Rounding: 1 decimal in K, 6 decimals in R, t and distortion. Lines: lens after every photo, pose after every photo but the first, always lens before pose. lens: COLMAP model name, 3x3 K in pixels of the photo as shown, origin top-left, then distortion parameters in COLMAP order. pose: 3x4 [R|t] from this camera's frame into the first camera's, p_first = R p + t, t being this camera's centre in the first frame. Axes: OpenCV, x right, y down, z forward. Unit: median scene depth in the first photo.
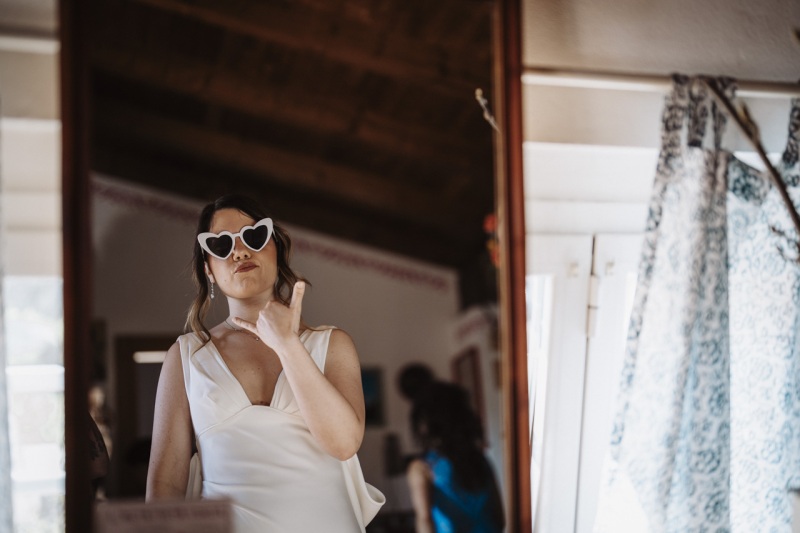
lens RADIAL K [[1131.8, 0, 400.0], [0, 1131.8, 266.5], [0, 0, 1]] dist [-0.150143, 1.211349]
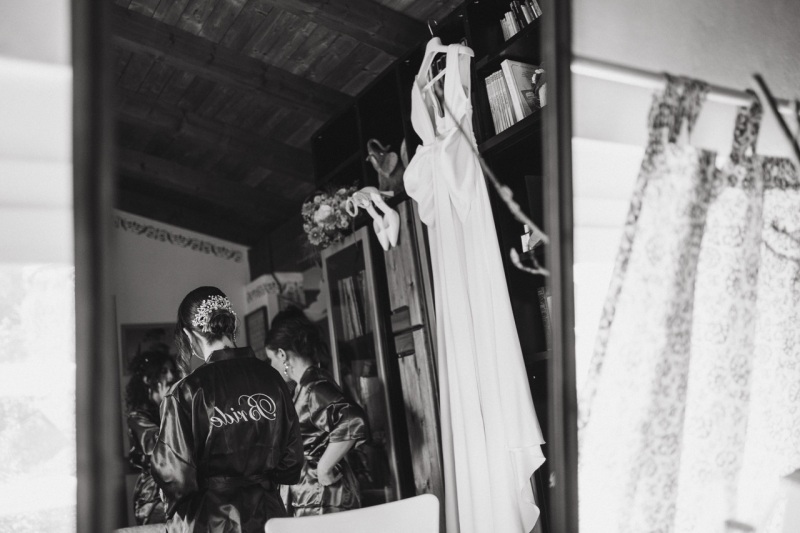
lens RADIAL K [[872.9, 0, 400.0], [0, 872.9, 266.5], [0, 0, 1]] dist [-0.005956, 0.004165]
pose [[0.972820, 0.014328, 0.231118, -0.166426], [-0.020599, 0.999482, 0.024742, -0.008902], [-0.230643, -0.028830, 0.972611, 0.271090]]
